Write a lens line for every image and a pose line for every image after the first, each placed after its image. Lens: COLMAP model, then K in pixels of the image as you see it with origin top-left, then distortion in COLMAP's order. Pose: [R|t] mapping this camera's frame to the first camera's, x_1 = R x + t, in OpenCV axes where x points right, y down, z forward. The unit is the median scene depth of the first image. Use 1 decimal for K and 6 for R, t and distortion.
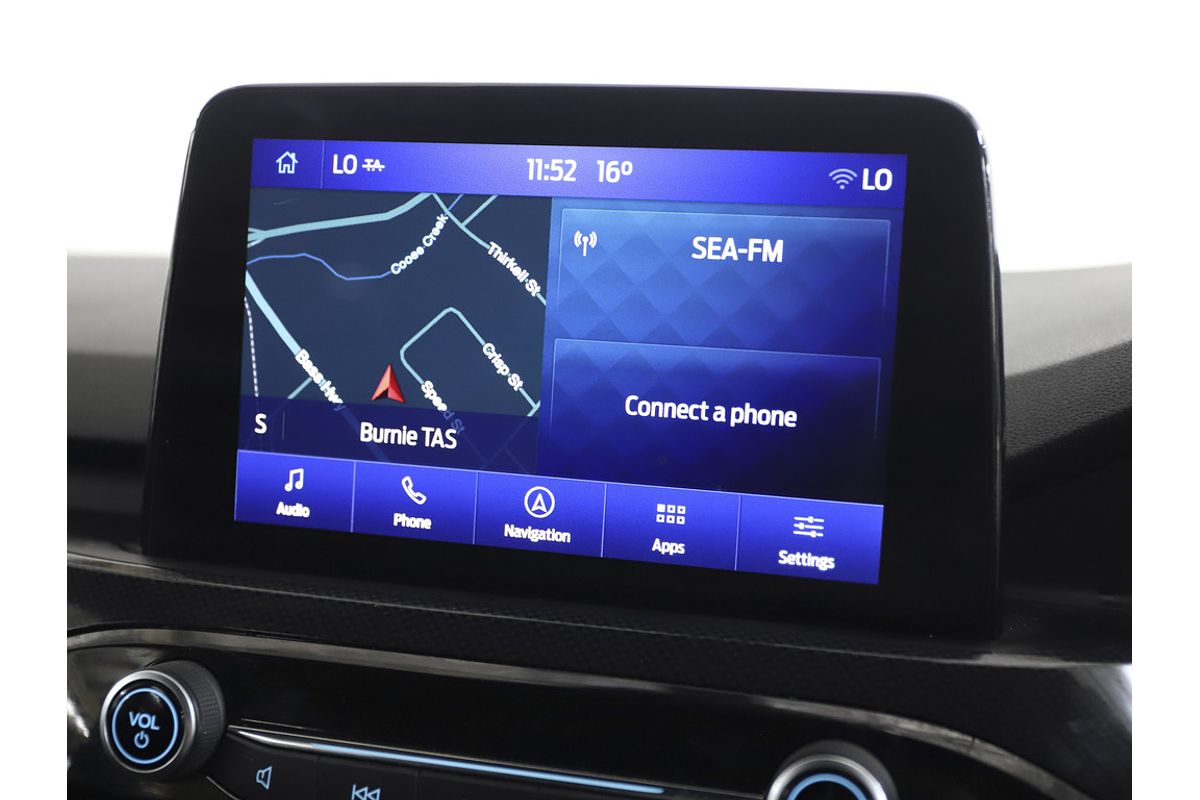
lens RADIAL K [[1502.1, 0, 600.2], [0, 1502.1, 406.4], [0, 0, 1]] dist [0.001888, 0.000000]
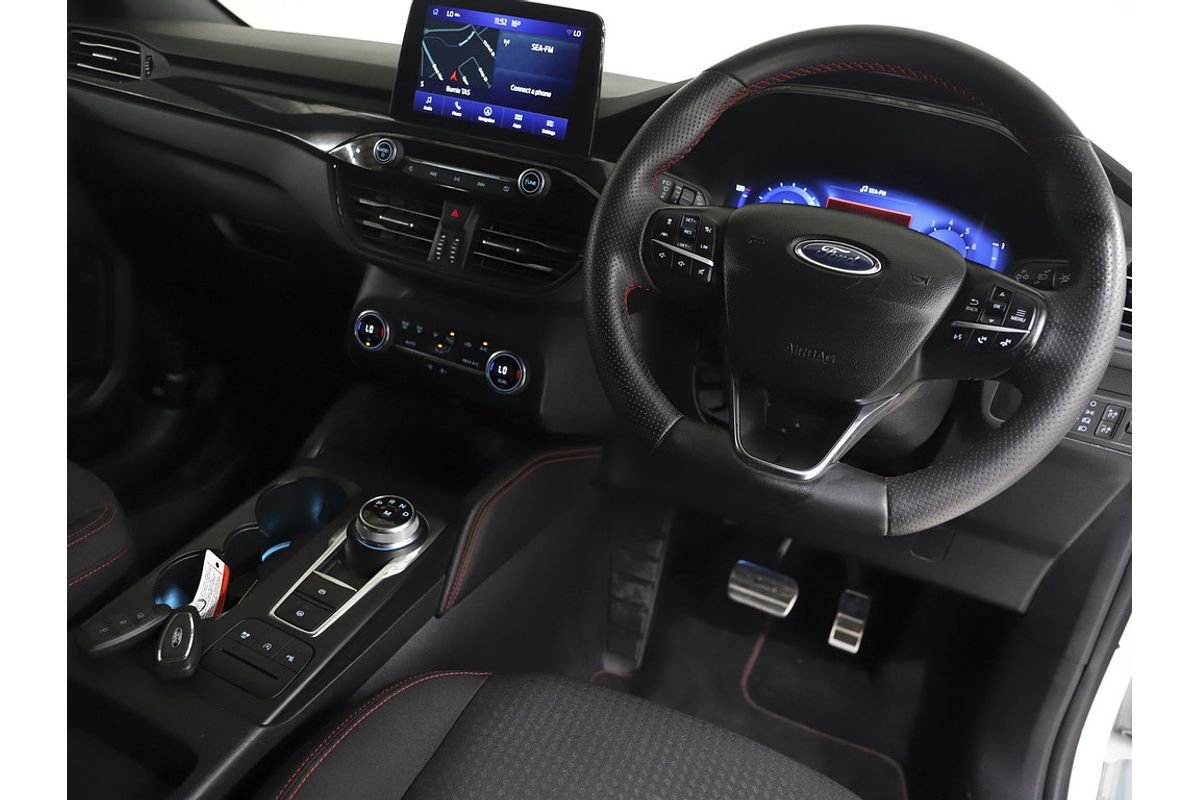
lens RADIAL K [[787.1, 0, 598.8], [0, 787.1, 399.1], [0, 0, 1]] dist [-0.054042, 0.000598]
pose [[0.985790, 0.161709, -0.045470, 0.453975], [-0.146412, 0.959834, 0.239338, 0.252697], [0.082347, -0.229279, 0.969871, -1.103774]]
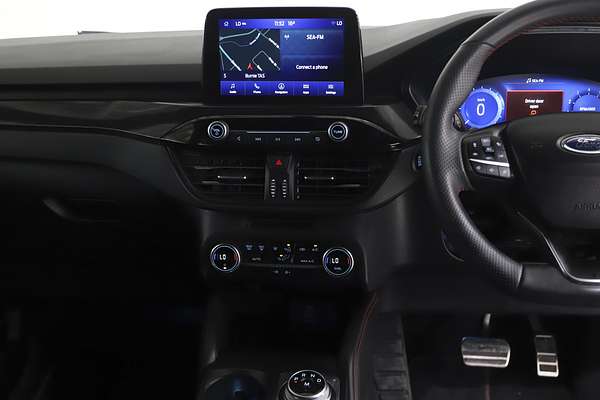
lens RADIAL K [[625.6, 0, 303.7], [0, 625.6, 202.1], [0, 0, 1]] dist [0.000463, 0.000000]
pose [[0.984262, -0.097865, 0.147145, -0.335863], [0.066543, 0.976616, 0.204433, 0.015169], [-0.163711, -0.191424, 0.967758, -1.291373]]
